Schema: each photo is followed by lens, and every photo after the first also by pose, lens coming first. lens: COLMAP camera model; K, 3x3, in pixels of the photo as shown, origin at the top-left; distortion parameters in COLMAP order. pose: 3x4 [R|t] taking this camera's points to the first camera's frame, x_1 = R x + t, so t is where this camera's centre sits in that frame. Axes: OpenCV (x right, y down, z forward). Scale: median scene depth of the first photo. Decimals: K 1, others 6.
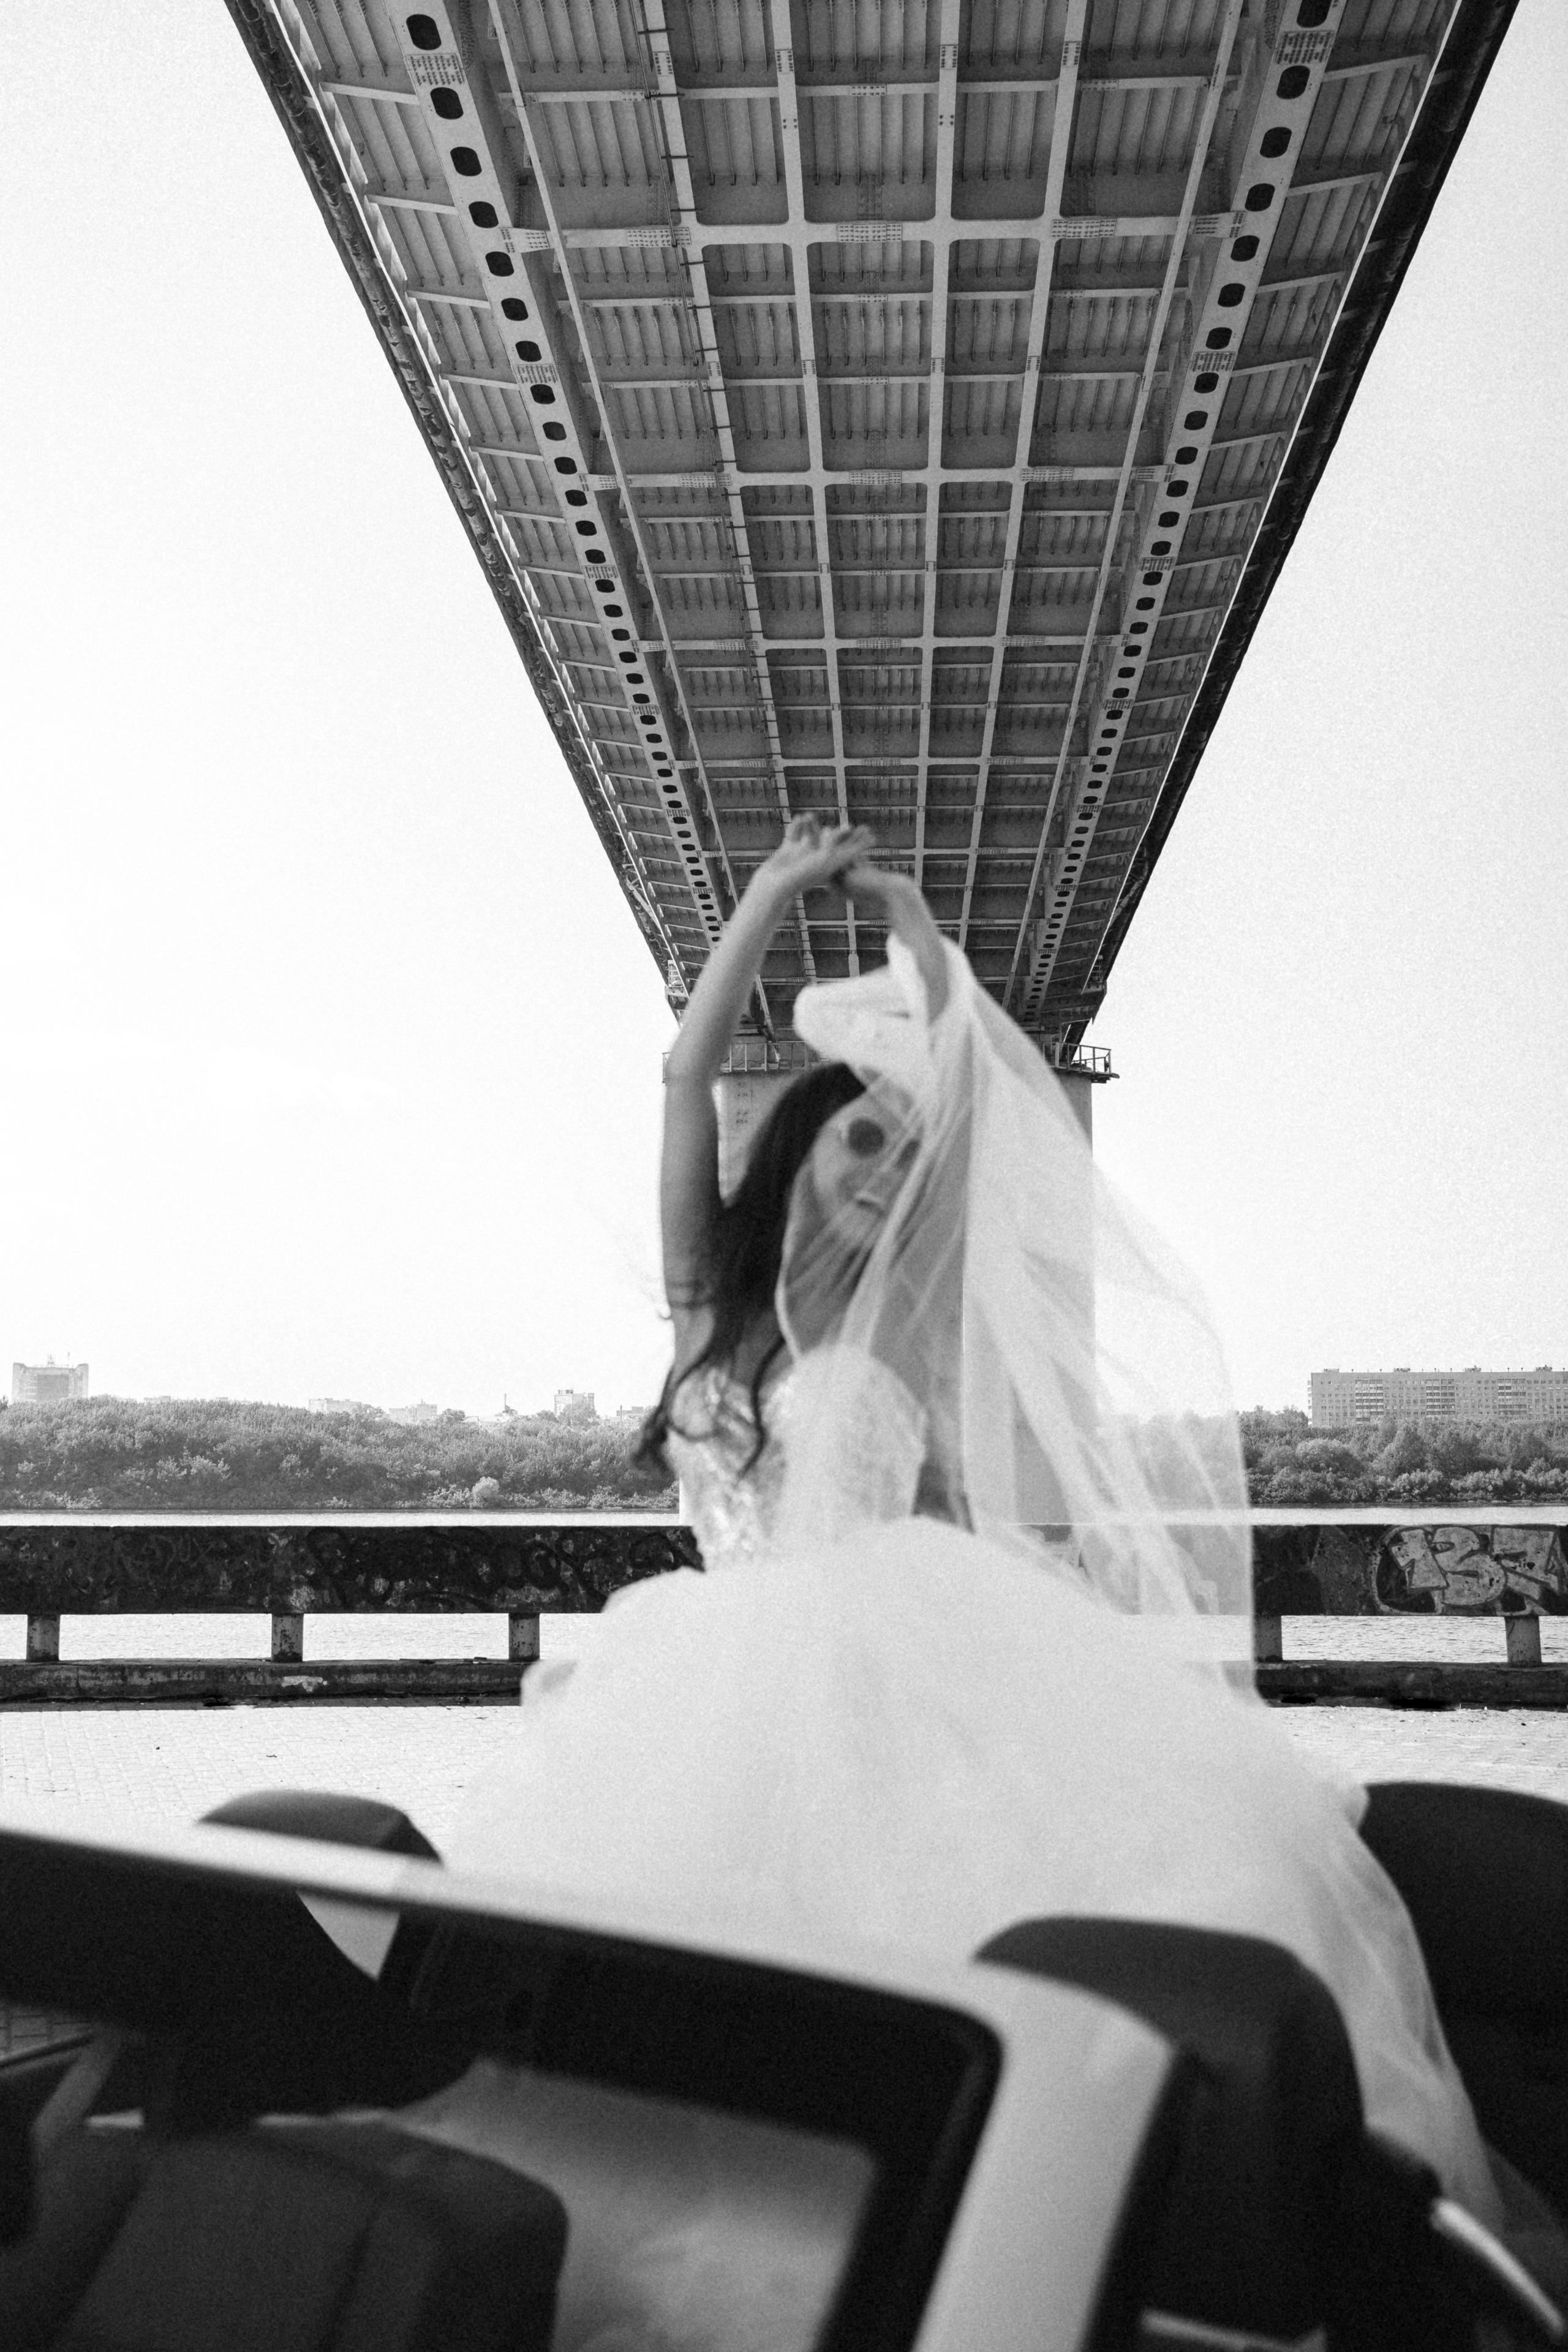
lens RADIAL K [[2259.9, 0, 796.1], [0, 2259.9, 1160.7], [0, 0, 1]] dist [-0.033659, 0.000000]
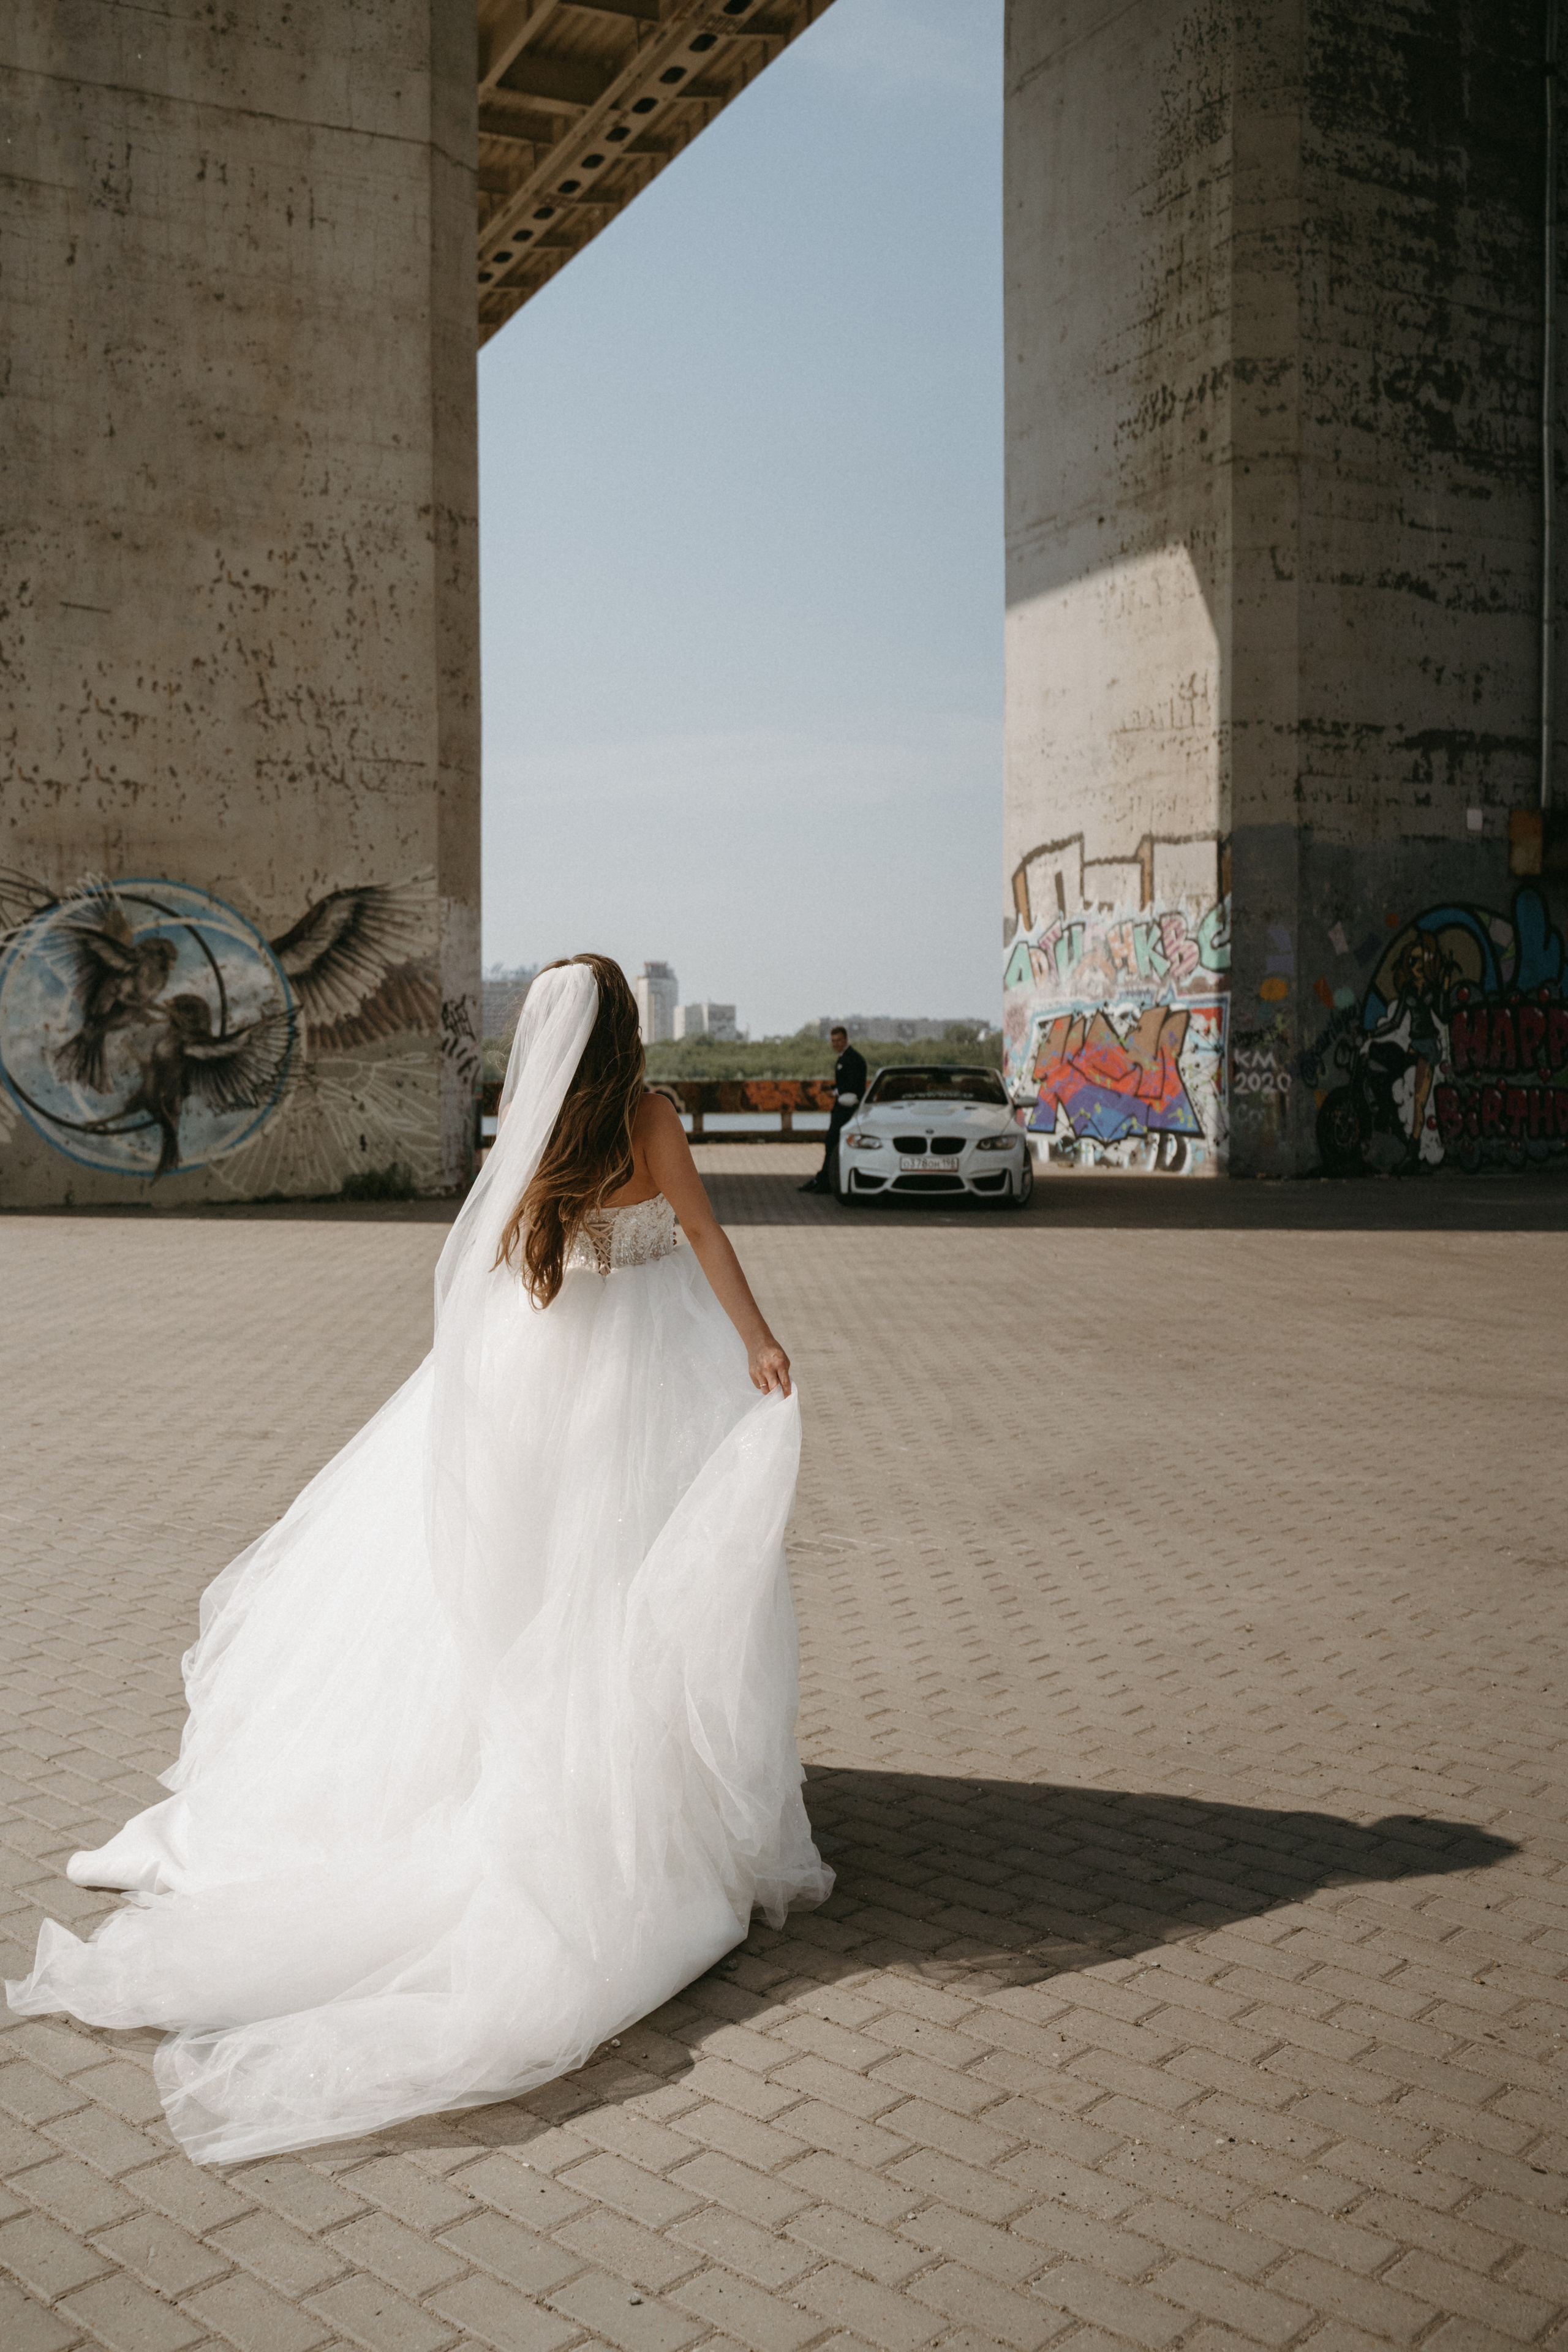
lens RADIAL K [[2259.9, 0, 760.8], [0, 2259.9, 1124.3], [0, 0, 1]] dist [-0.033659, 0.000000]
pose [[0.882723, -0.012603, 0.469725, -0.187572], [-0.058925, 0.988781, 0.137262, -0.030813], [-0.466185, -0.148843, 0.872077, -0.264356]]
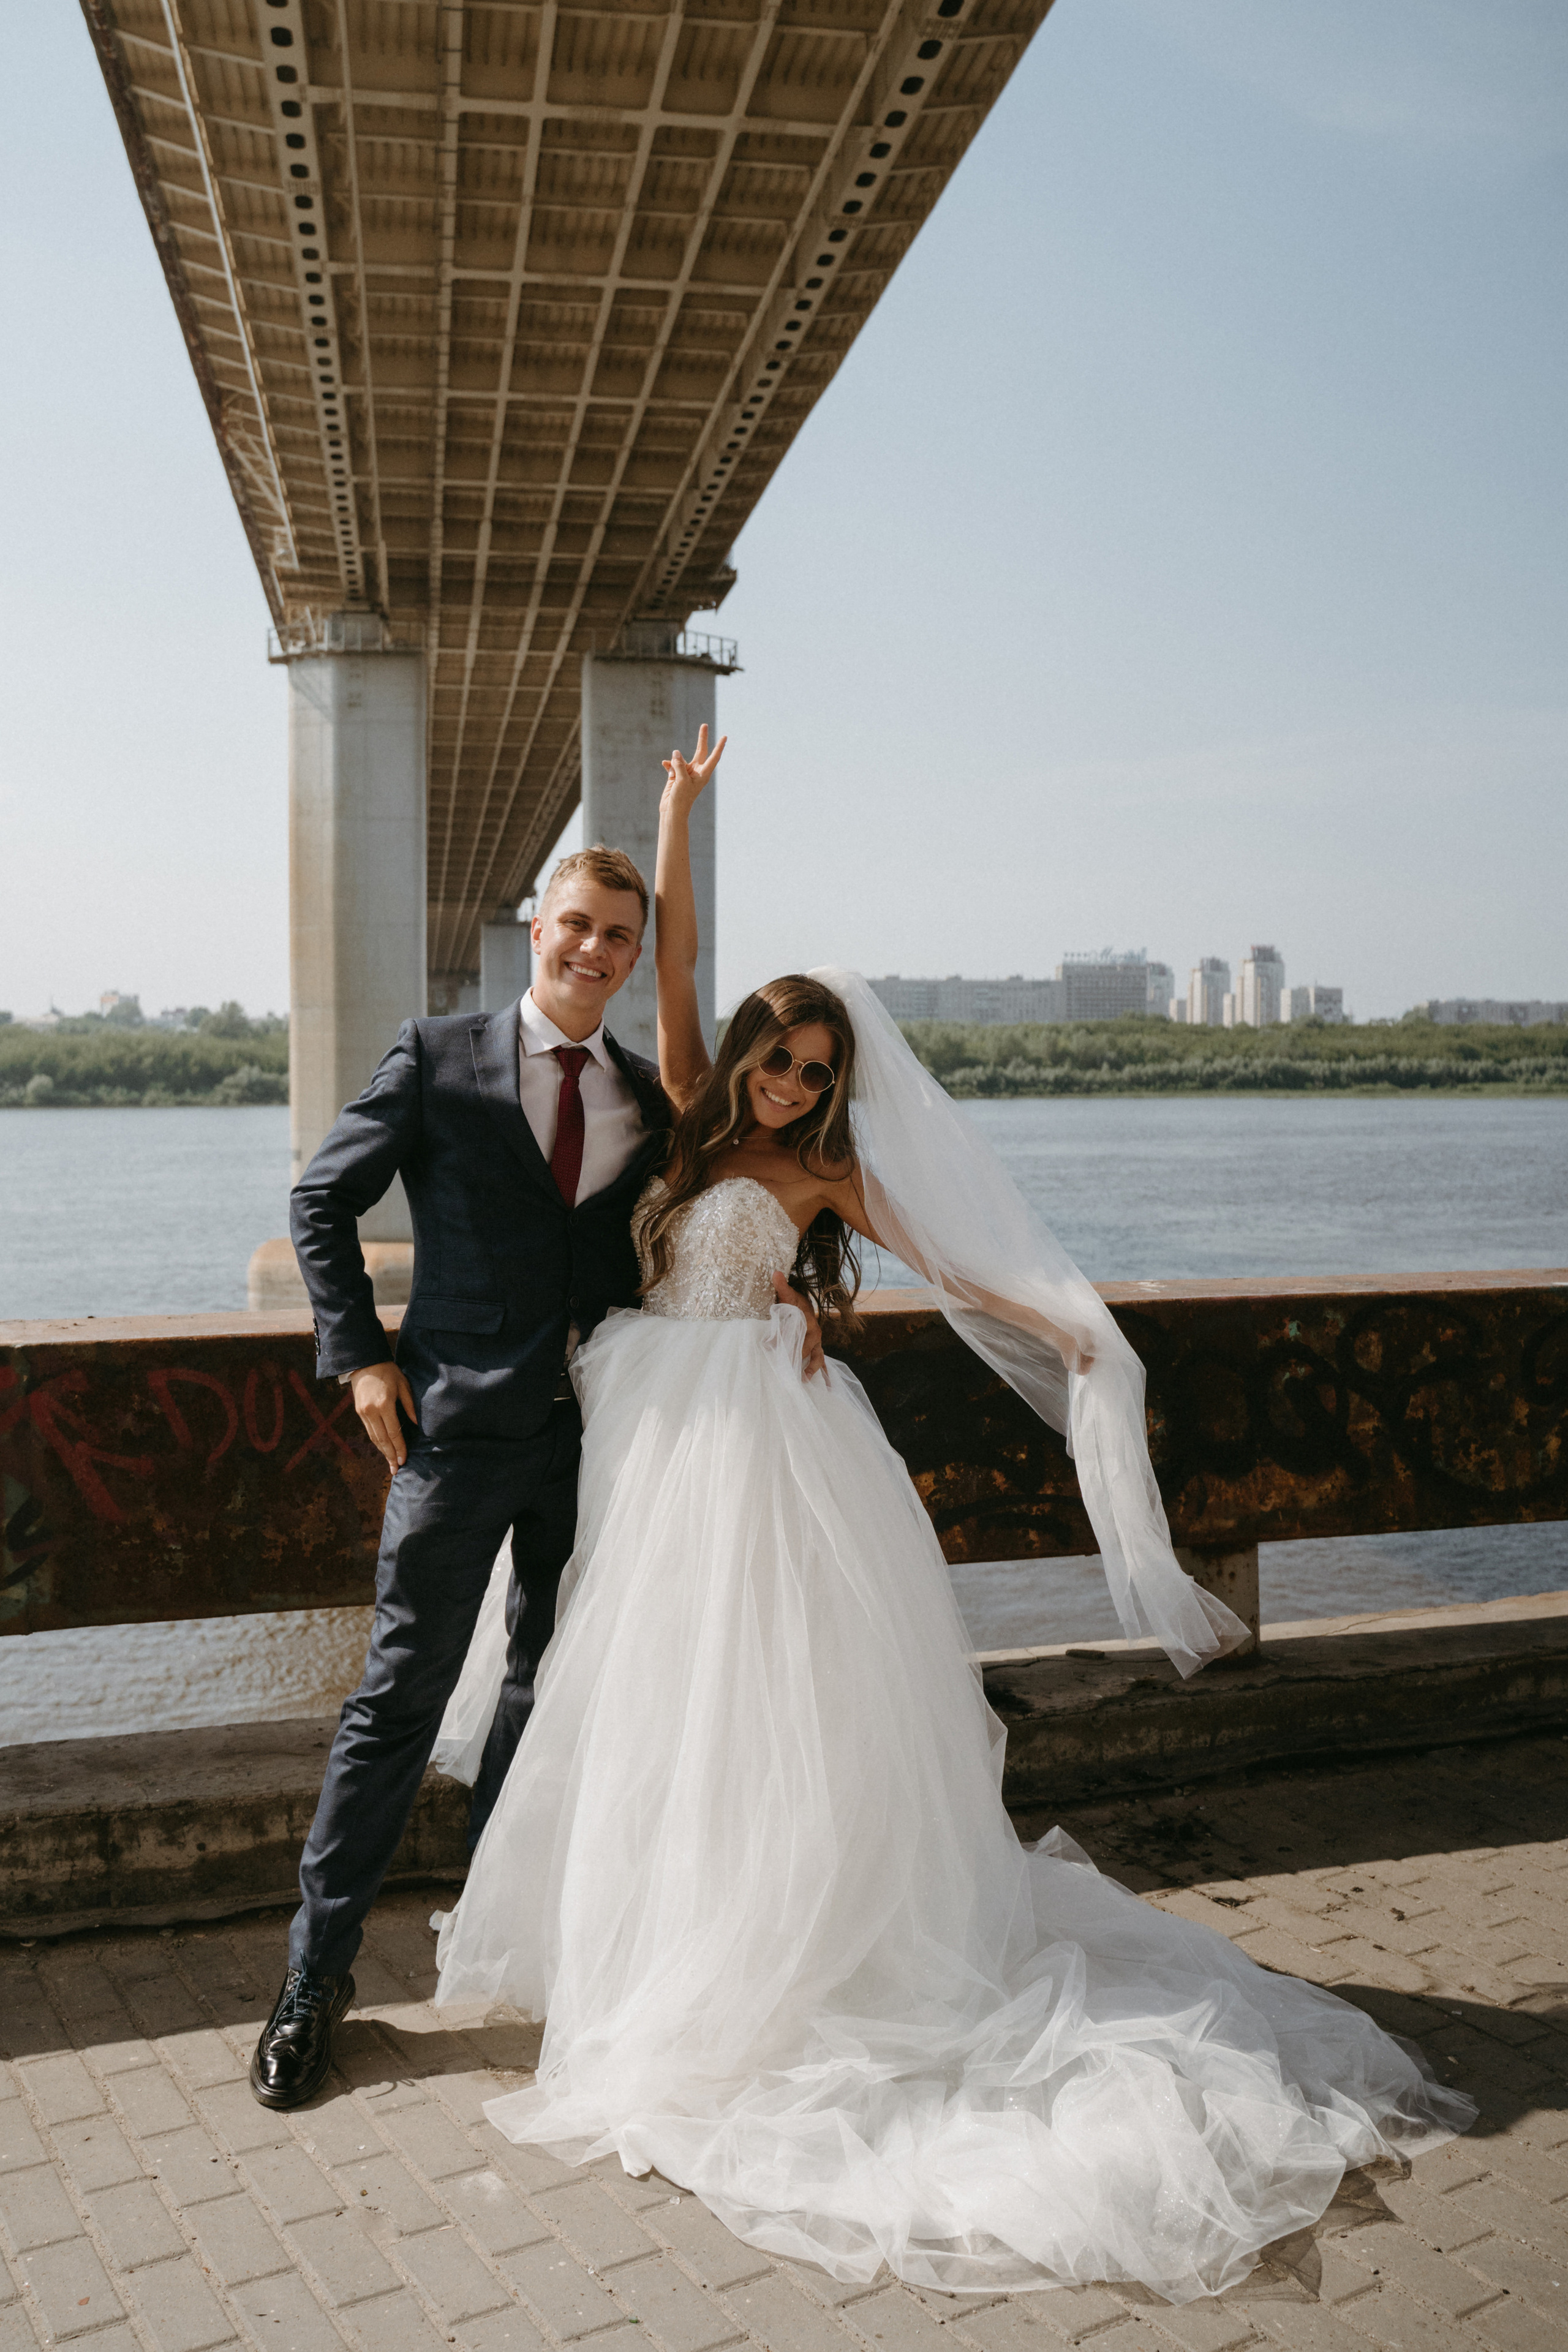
lens RADIAL K [[2078.6, 0, 786.0], [0, 2078.6, 1173.0], [0, 0, 1]] dist [-0.107420, 0.092736]
pose [[0.976413, -0.013032, 0.215517, -0.049601], [-0.027422, 0.982608, 0.183657, 0.016425], [-0.214162, -0.185235, 0.959074, 0.136193]]
